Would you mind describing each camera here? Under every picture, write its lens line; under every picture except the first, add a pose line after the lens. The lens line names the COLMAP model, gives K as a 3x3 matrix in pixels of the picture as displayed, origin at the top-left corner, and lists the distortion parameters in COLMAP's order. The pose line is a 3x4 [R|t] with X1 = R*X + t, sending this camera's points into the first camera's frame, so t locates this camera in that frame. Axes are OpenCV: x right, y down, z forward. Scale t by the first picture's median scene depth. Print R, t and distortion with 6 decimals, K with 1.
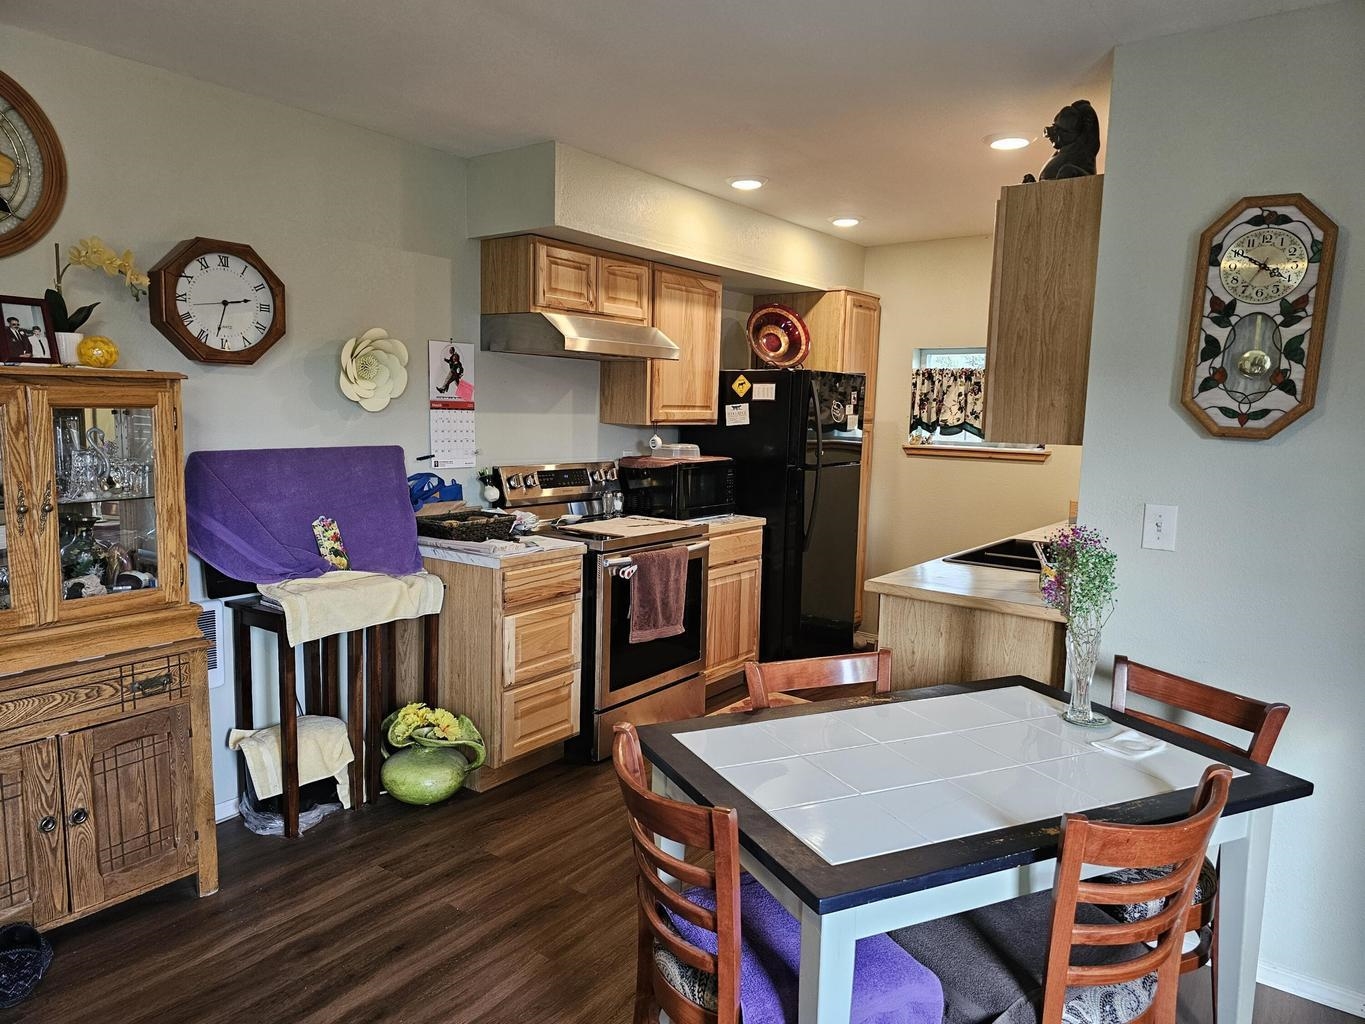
lens RADIAL K [[910.4, 0, 669.7], [0, 910.4, 508.1], [0, 0, 1]] dist [0.065015, -0.058534]
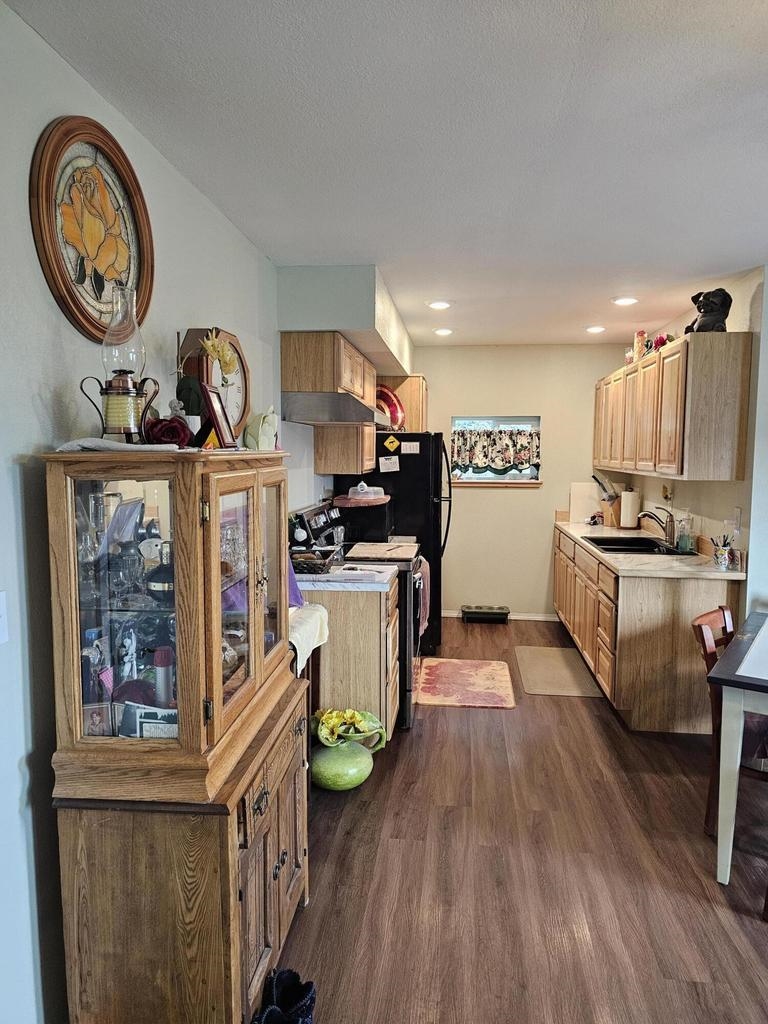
lens RADIAL K [[683.0, 0, 391.2], [0, 683.0, 508.1], [0, 0, 1]] dist [0.065015, -0.058534]
pose [[0.857171, -0.061629, 0.511331, -0.560422], [0.072534, 0.997365, -0.001383, -0.041735], [-0.509898, 0.038275, 0.859383, 0.129479]]
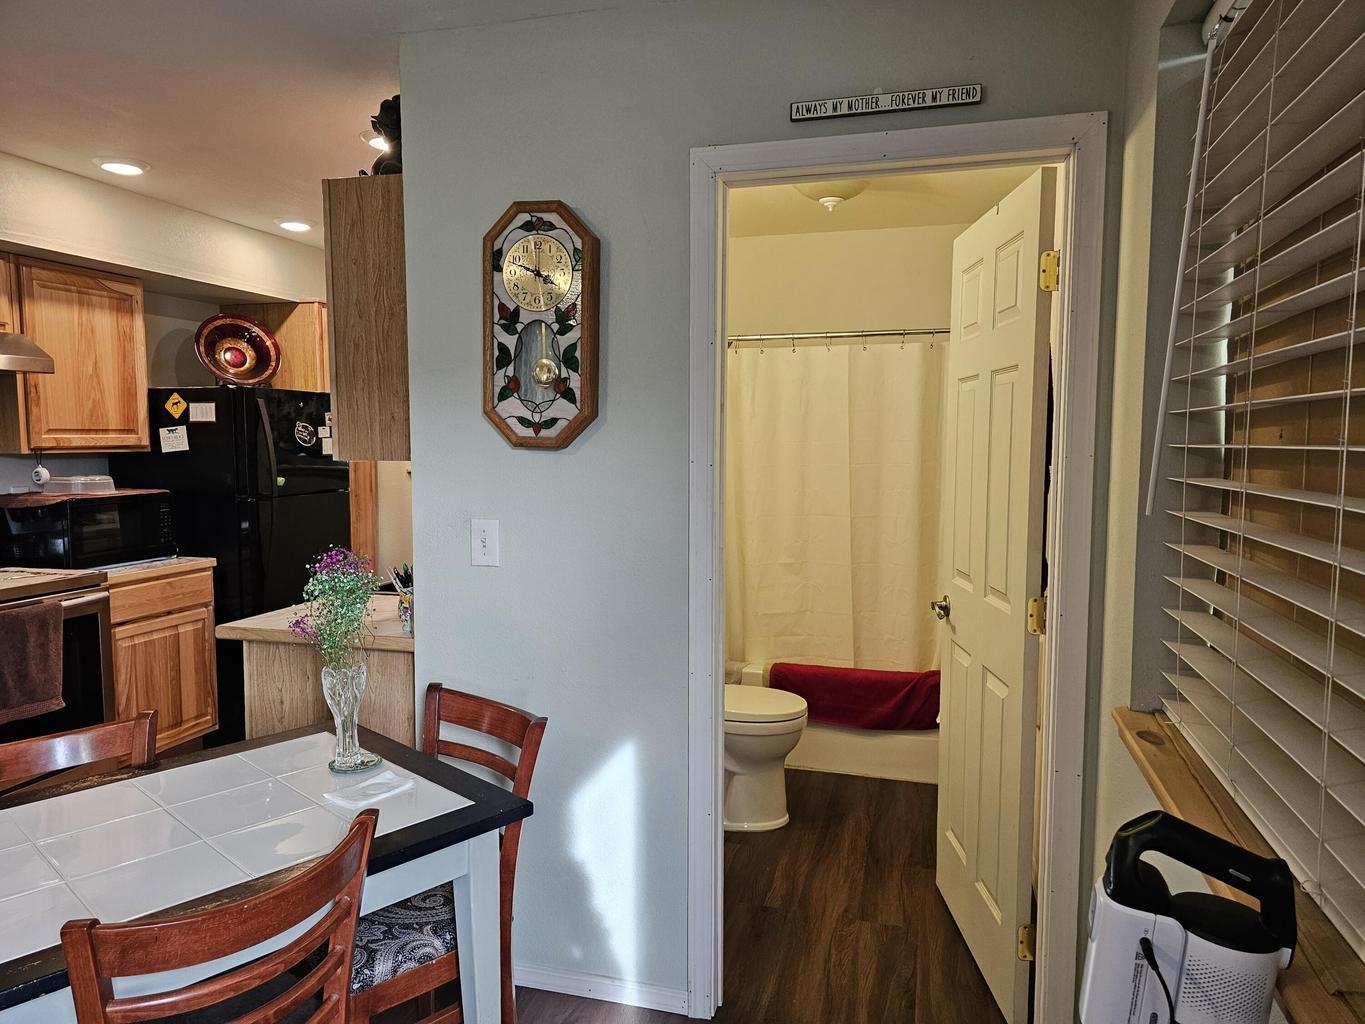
lens RADIAL K [[910.4, 0, 684.0], [0, 910.4, 518.4], [0, 0, 1]] dist [0.065015, -0.058534]
pose [[0.926796, -0.055029, 0.371513, 0.233743], [0.062689, 0.997996, -0.008563, 0.010478], [-0.370297, 0.031226, 0.928388, 0.024842]]
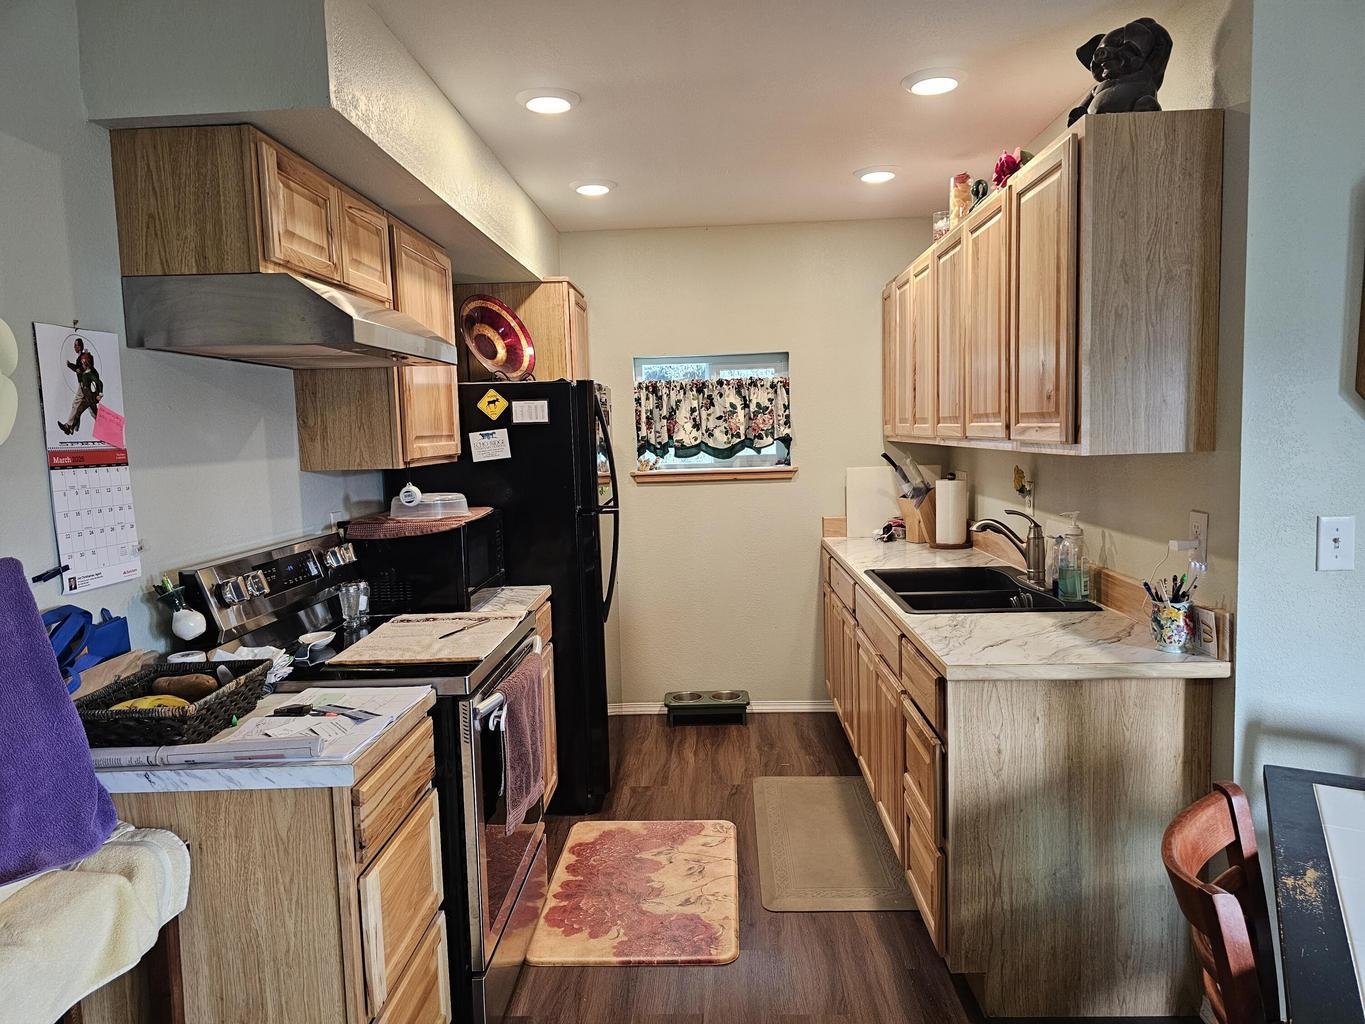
lens RADIAL K [[910.4, 0, 688.7], [0, 910.4, 512.4], [0, 0, 1]] dist [0.065015, -0.058534]
pose [[0.816873, -0.101096, 0.567889, -0.252410], [0.114721, 0.993328, 0.011813, -0.051511], [-0.565294, 0.055499, 0.823021, 0.406848]]
